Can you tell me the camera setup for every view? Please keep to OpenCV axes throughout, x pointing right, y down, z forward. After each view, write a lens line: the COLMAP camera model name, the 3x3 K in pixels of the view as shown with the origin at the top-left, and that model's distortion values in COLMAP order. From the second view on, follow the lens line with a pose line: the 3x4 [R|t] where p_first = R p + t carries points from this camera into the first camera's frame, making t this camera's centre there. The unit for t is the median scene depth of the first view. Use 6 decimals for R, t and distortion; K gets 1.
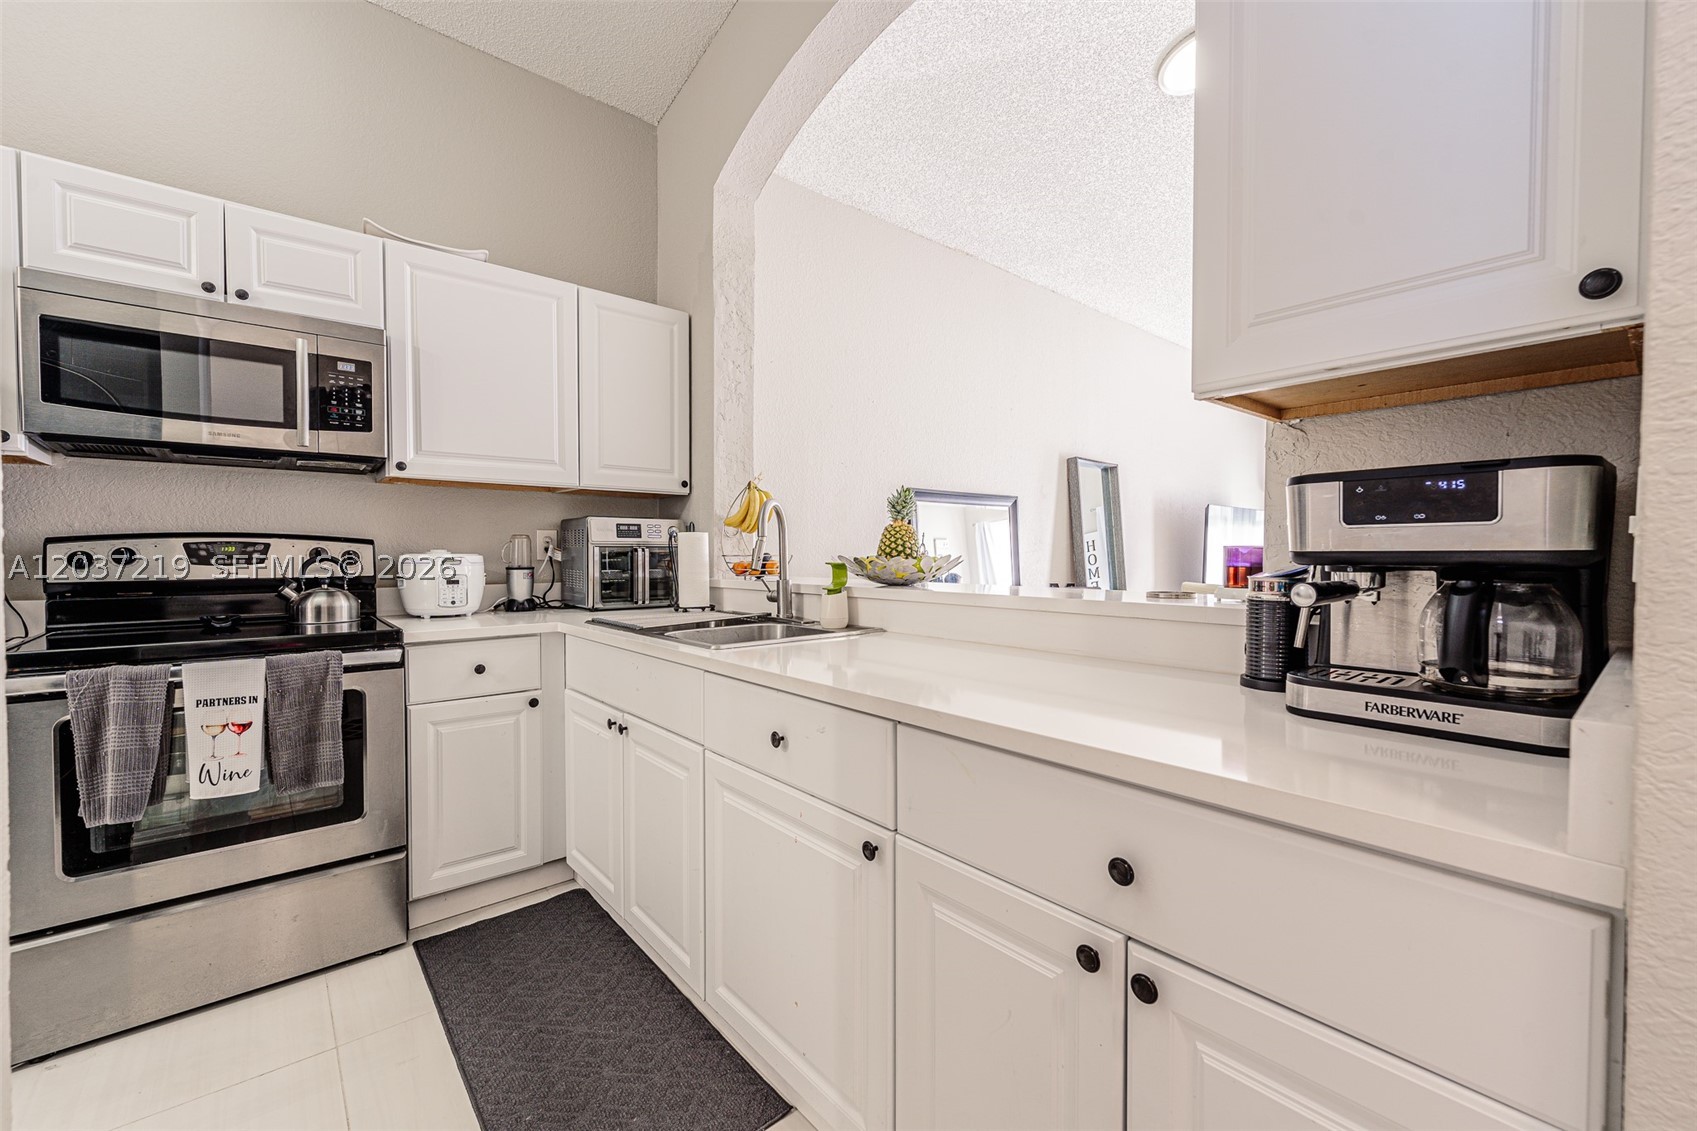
lens RADIAL K [[693.6, 0, 845.8], [0, 693.6, 566.6], [0, 0, 1]] dist [-0.002491, -0.000370]
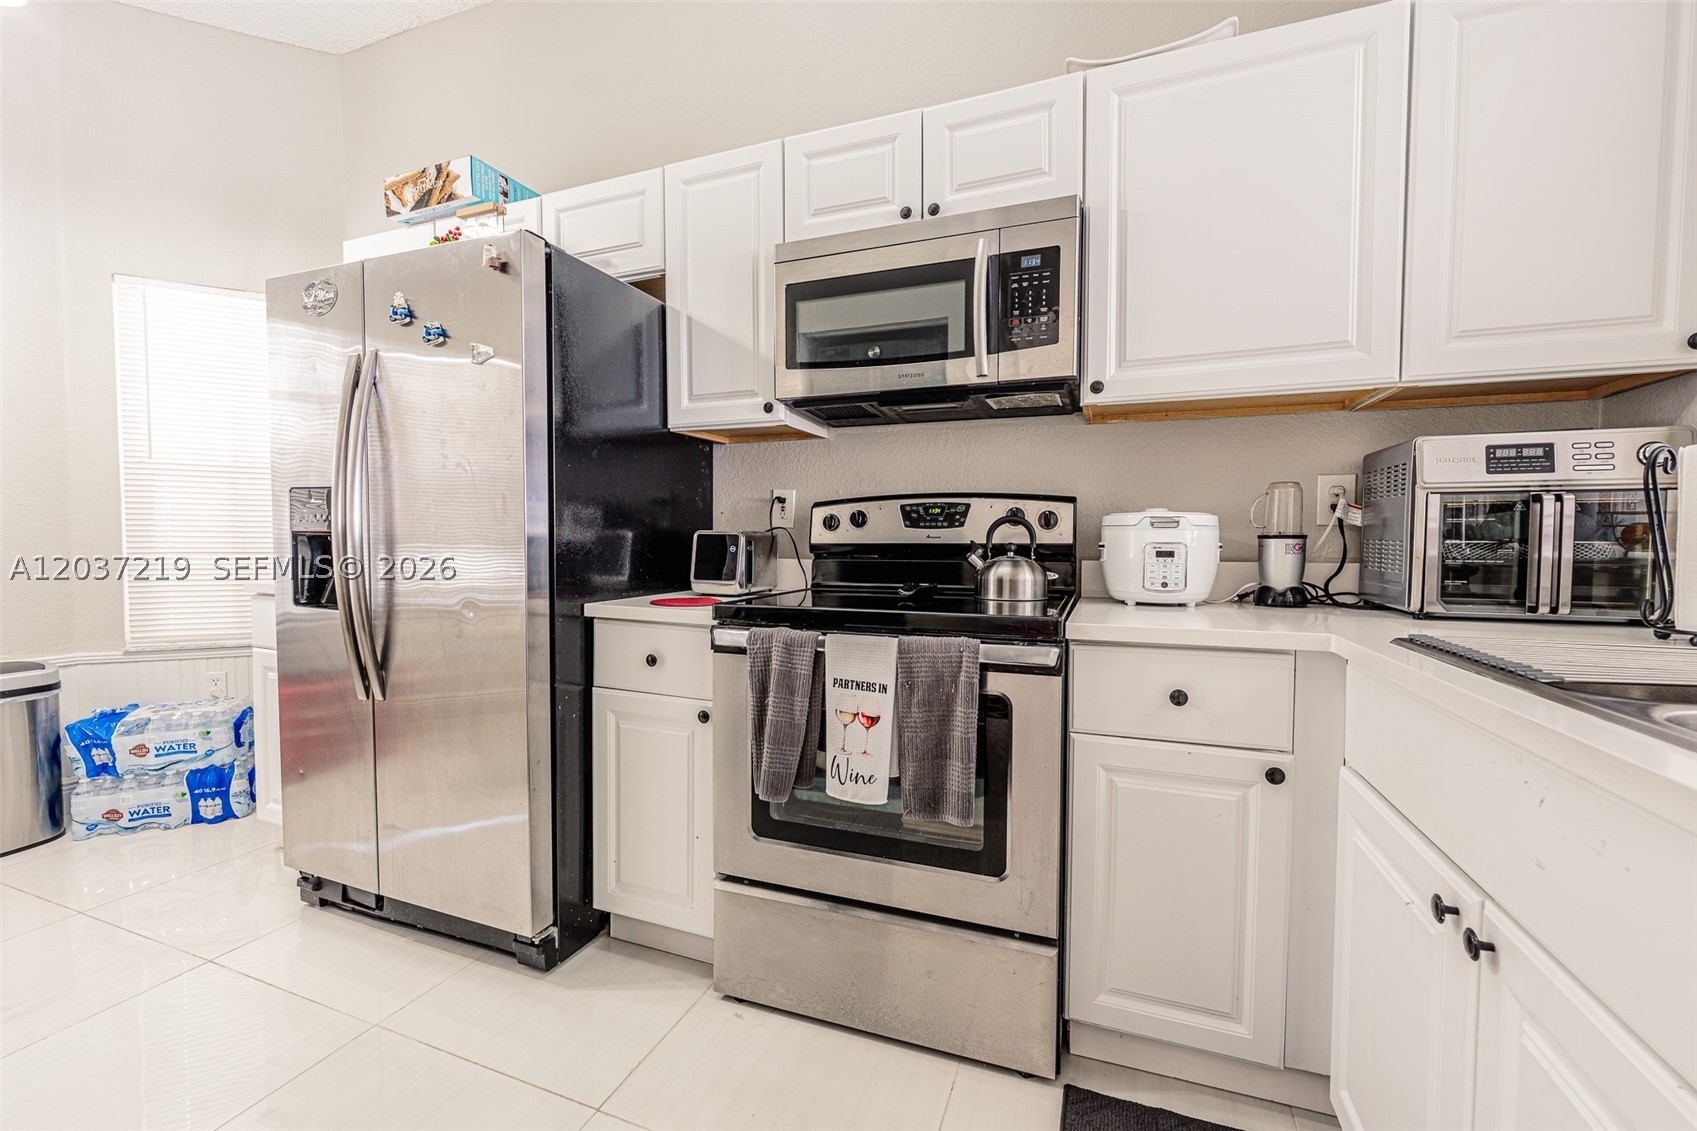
lens RADIAL K [[693.6, 0, 845.8], [0, 693.6, 566.6], [0, 0, 1]] dist [-0.002491, -0.000370]
pose [[0.483027, 0.035833, -0.874872, -0.144722], [-0.021252, 0.999348, 0.029198, 0.023477], [0.875347, 0.004489, 0.483474, 0.447478]]
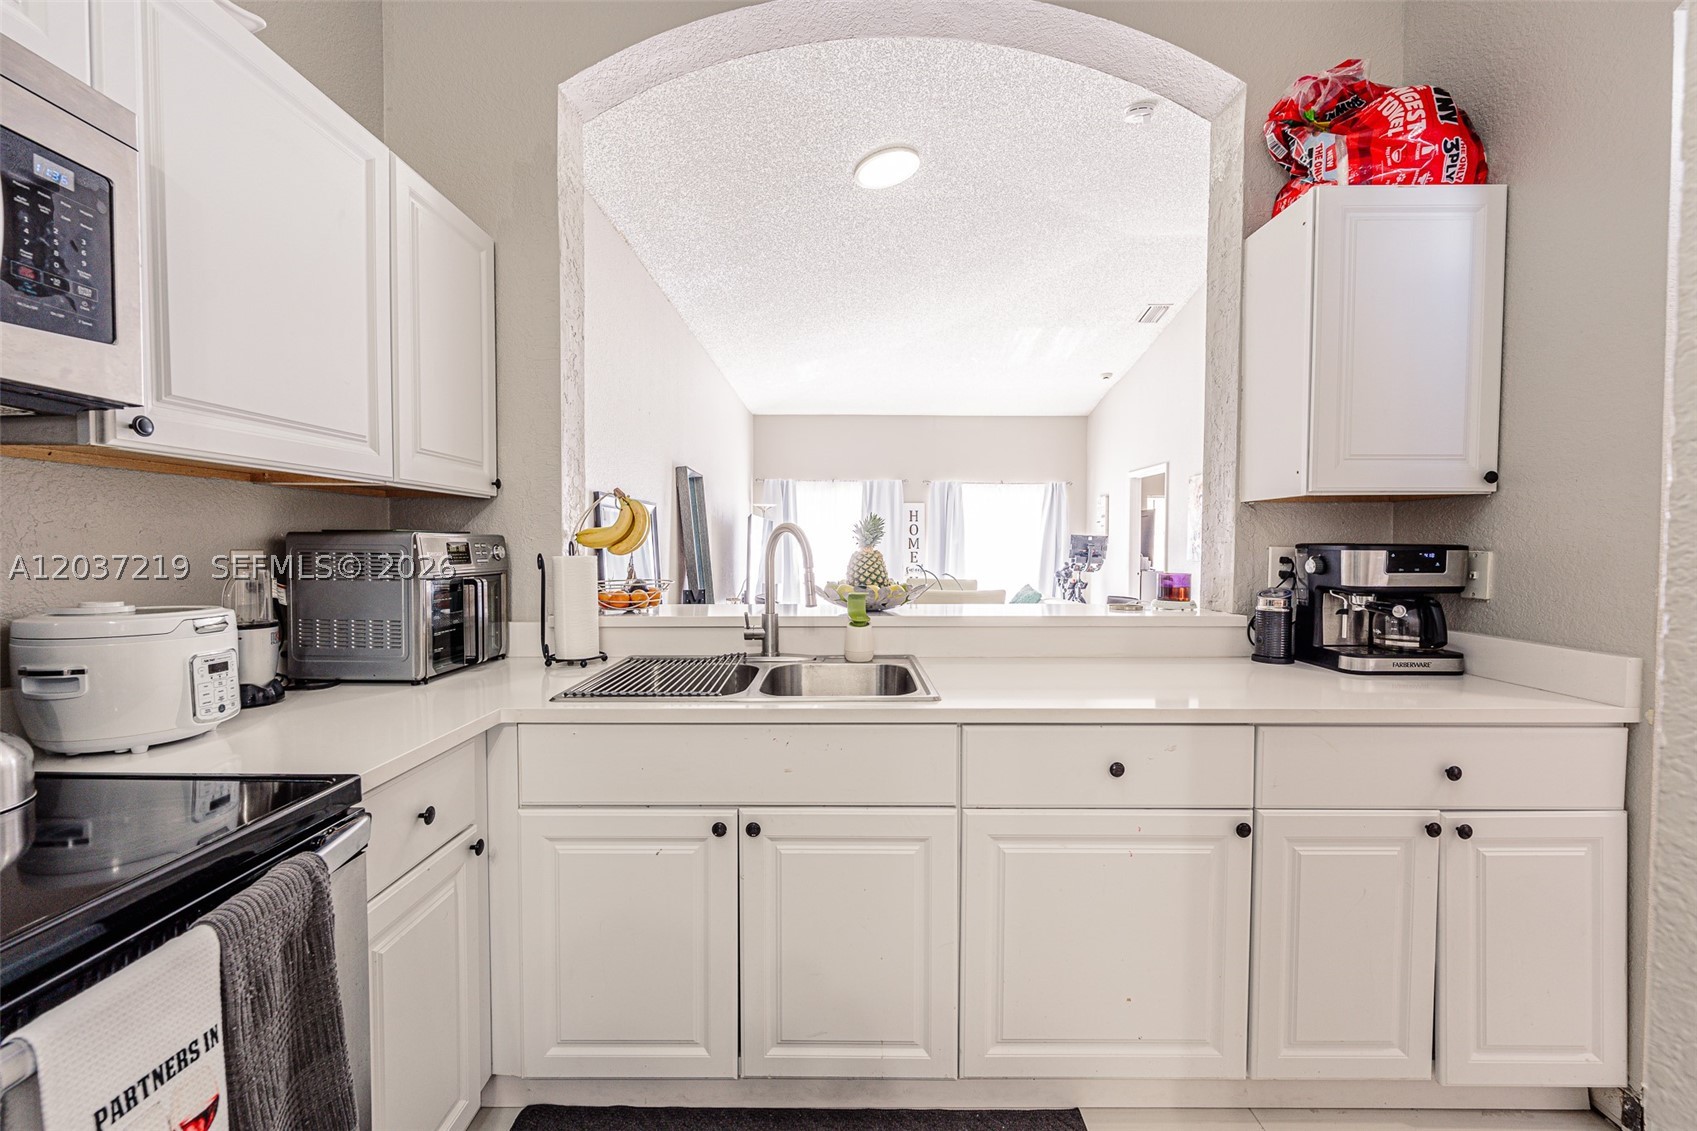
lens RADIAL K [[682.7, 0, 848.5], [0, 682.7, 565.5], [0, 0, 1]] dist [-0.000412, -0.000701]
pose [[0.648445, -0.022370, 0.760933, -0.703349], [0.015445, 0.999749, 0.016229, -0.055707], [-0.761105, 0.001228, 0.648627, 0.373388]]
